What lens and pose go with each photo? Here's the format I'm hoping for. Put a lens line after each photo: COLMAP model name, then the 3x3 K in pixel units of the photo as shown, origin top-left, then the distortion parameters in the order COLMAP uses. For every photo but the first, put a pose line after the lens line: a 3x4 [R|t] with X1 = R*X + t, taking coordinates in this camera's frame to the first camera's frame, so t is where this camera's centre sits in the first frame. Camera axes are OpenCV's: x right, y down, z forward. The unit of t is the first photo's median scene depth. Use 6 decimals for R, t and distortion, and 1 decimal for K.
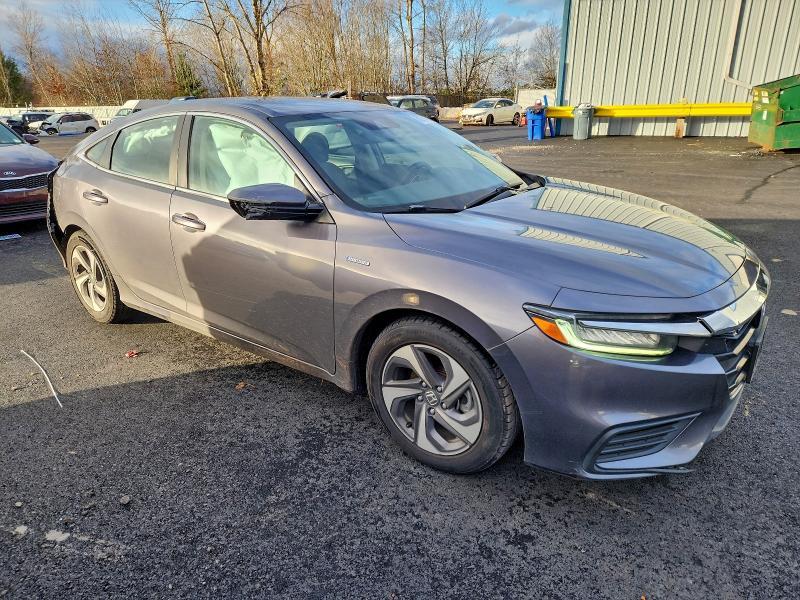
lens RADIAL K [[513.3, 0, 407.4], [0, 513.3, 297.5], [0, 0, 1]] dist [-0.001803, -0.000284]
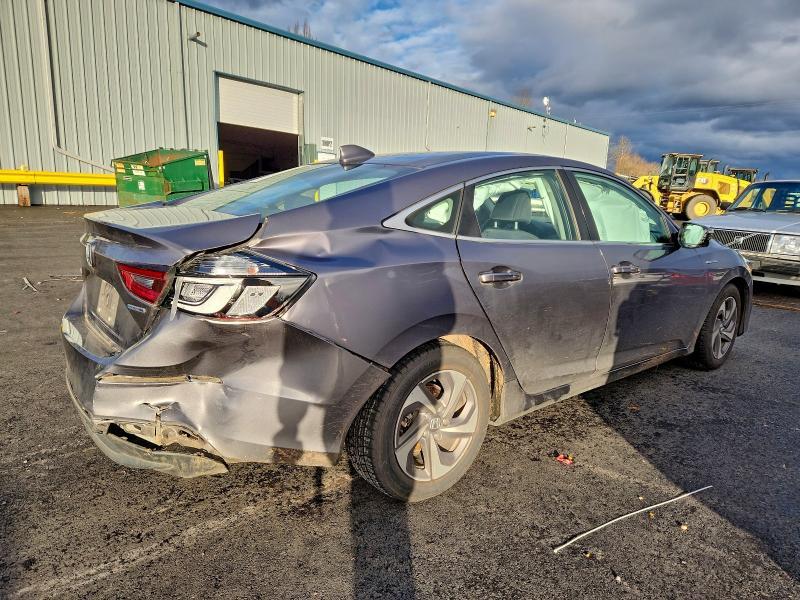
lens RADIAL K [[513.3, 0, 407.4], [0, 513.3, 297.5], [0, 0, 1]] dist [-0.001803, -0.000284]
pose [[0.273989, -0.168335, 0.946886, -0.185955], [0.288834, 0.953514, 0.085937, -0.037238], [-0.917336, 0.249947, 0.309873, 0.131709]]
